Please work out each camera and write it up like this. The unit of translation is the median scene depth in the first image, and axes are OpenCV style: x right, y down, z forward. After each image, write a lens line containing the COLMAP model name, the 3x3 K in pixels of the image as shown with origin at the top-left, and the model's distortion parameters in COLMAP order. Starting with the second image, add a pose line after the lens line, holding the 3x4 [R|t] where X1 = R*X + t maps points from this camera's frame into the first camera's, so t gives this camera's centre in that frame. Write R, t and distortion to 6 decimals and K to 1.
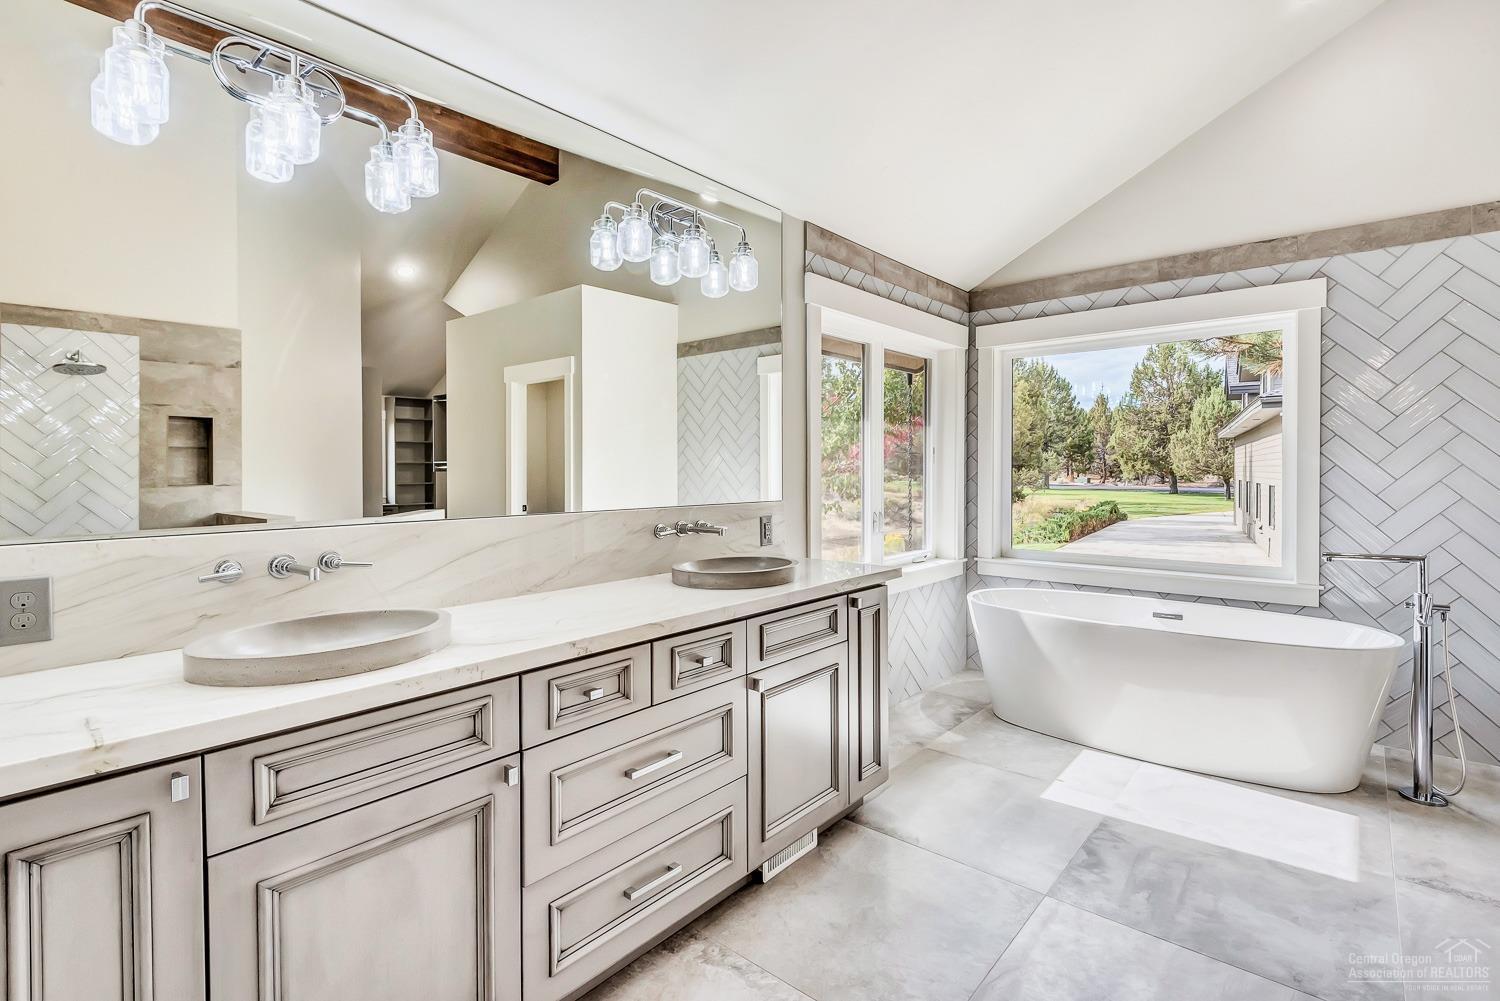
lens RADIAL K [[700.1, 0, 749.3], [0, 700.1, 497.0], [0, 0, 1]] dist [0.014428, -0.001162]
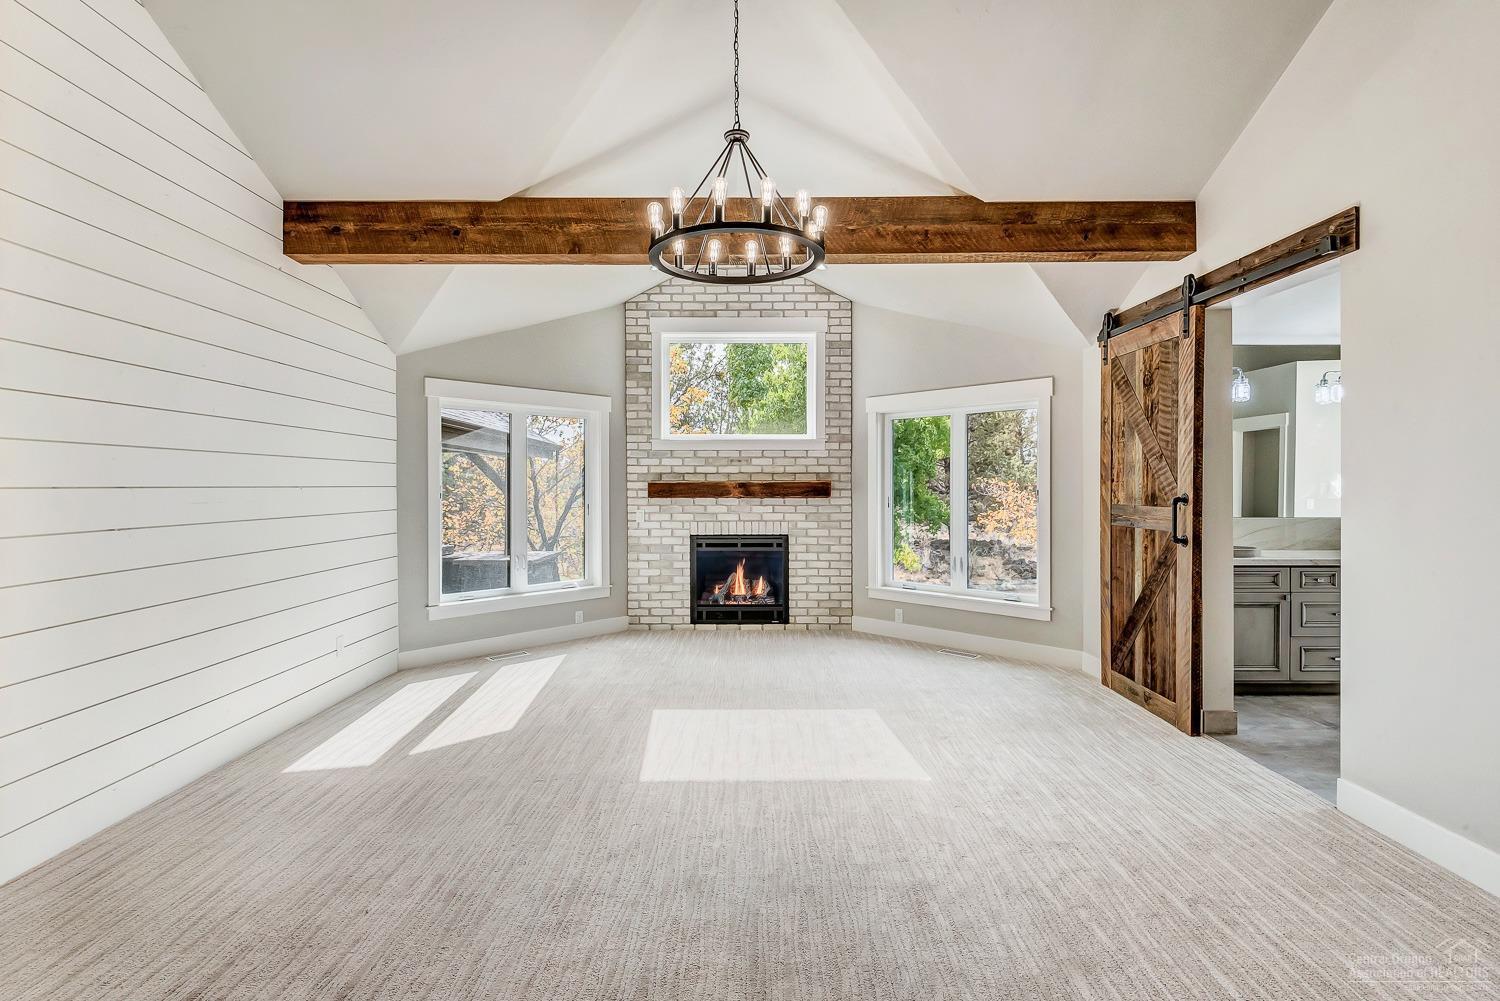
lens RADIAL K [[700.1, 0, 746.5], [0, 700.1, 500.9], [0, 0, 1]] dist [0.014428, -0.001162]
pose [[0.650461, 0.012882, -0.759430, 0.481303], [-0.013958, 0.999890, 0.005006, -0.023049], [0.759411, 0.007344, 0.650569, -2.891189]]
